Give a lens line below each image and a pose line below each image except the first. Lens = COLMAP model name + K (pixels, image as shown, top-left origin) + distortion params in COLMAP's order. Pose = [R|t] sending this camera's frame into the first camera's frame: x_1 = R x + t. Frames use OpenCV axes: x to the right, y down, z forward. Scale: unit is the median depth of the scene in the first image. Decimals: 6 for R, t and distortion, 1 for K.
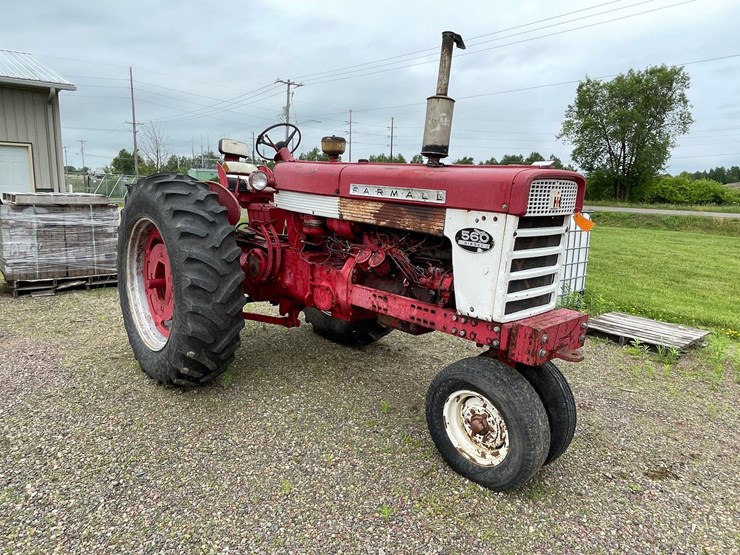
lens RADIAL K [[506.8, 0, 372.2], [0, 506.8, 275.0], [0, 0, 1]] dist [-0.003615, 0.002162]
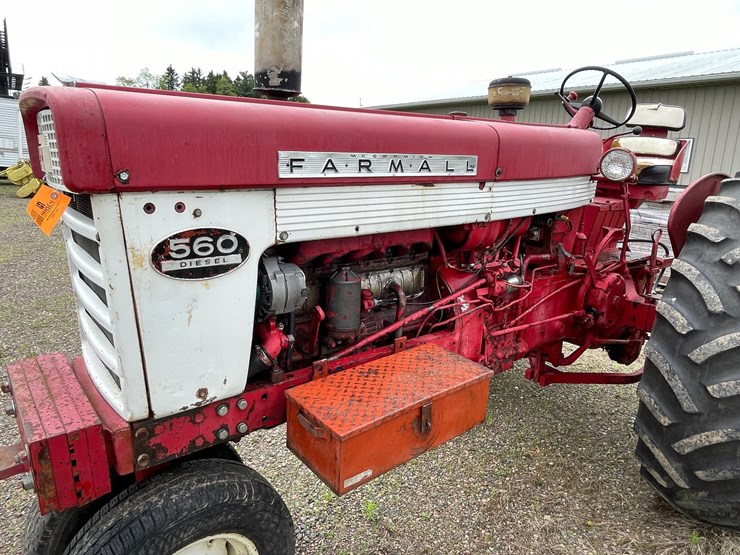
lens RADIAL K [[503.2, 0, 360.1], [0, 503.2, 270.7], [0, 0, 1]] dist [-0.004073, -0.000138]
pose [[-0.065034, 0.187777, -0.980056, 0.155955], [-0.218693, 0.955578, 0.197598, -0.038003], [0.973624, 0.227182, -0.021080, 0.249023]]
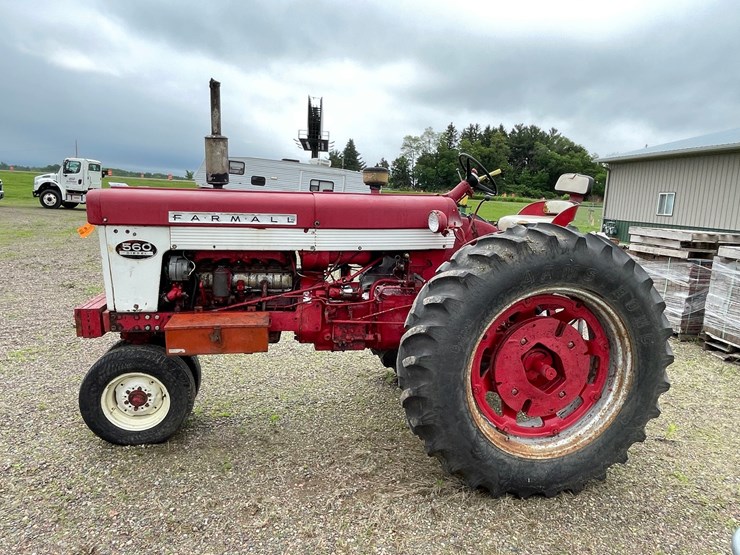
lens RADIAL K [[503.0, 0, 373.0], [0, 503.0, 272.9], [0, 0, 1]] dist [-0.002195, -0.003607]
pose [[-0.536163, 0.073991, -0.840865, 0.207099], [-0.213123, 0.952011, 0.219666, -0.081311], [0.816766, 0.296985, -0.494664, 0.426392]]
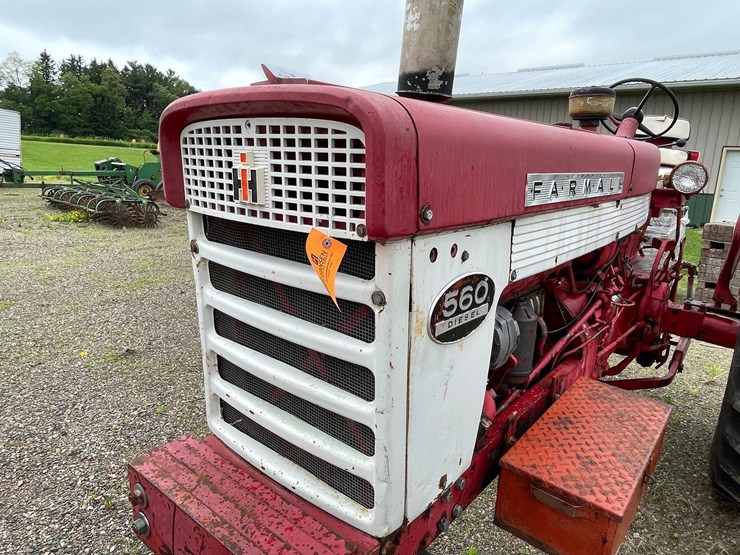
lens RADIAL K [[503.0, 0, 371.1], [0, 503.0, 270.9], [0, 0, 1]] dist [-0.003155, -0.000480]
pose [[0.144766, 0.189593, -0.971132, 0.134140], [-0.220616, 0.962948, 0.155109, -0.029908], [0.964558, 0.191793, 0.181230, 0.193496]]
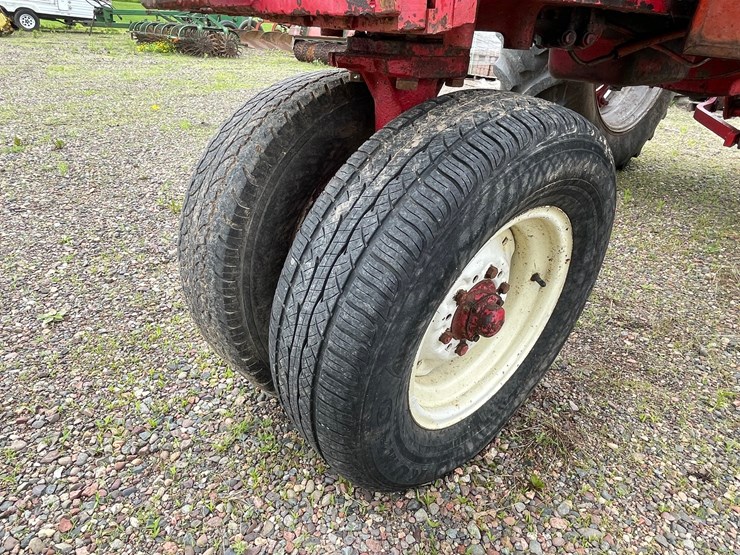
lens RADIAL K [[501.8, 0, 356.1], [0, 501.8, 274.7], [0, 0, 1]] dist [-0.000283, -0.002674]
pose [[-0.047895, 0.415691, -0.908244, 0.122353], [-0.225257, 0.881369, 0.415269, 0.030278], [0.973121, 0.224478, 0.051424, 0.206240]]
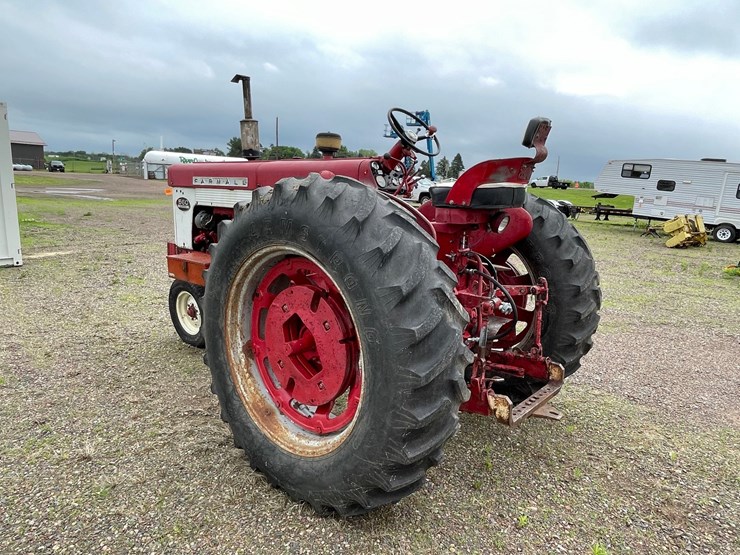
lens RADIAL K [[502.2, 0, 363.3], [0, 502.2, 273.2], [0, 0, 1]] dist [-0.001329, -0.001664]
pose [[-0.991911, -0.059069, -0.112353, -0.013888], [-0.094503, 0.934581, 0.342969, -0.100046], [0.084744, 0.350813, -0.932603, 0.556125]]
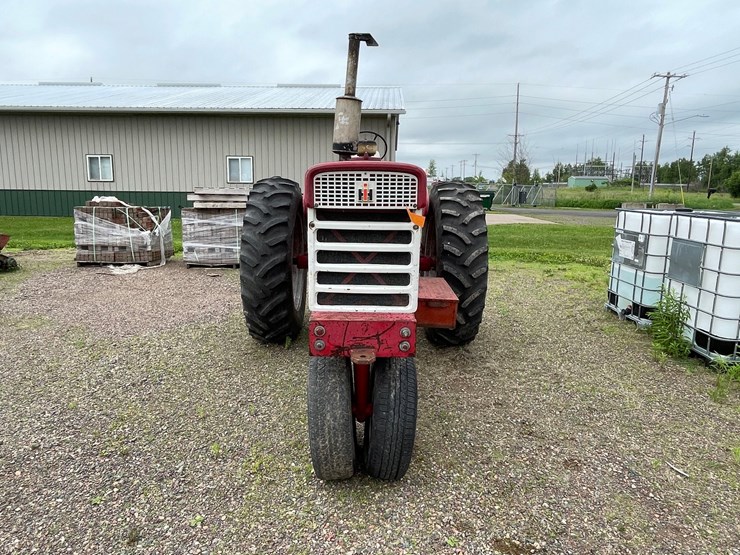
lens RADIAL K [[503.5, 0, 368.7], [0, 503.5, 275.9], [0, 0, 1]] dist [0.000519, -0.003160]
pose [[0.743854, 0.103376, -0.660299, 0.189983], [-0.111776, 0.993293, 0.029589, -0.003891], [0.658929, 0.051795, 0.750419, 0.056159]]
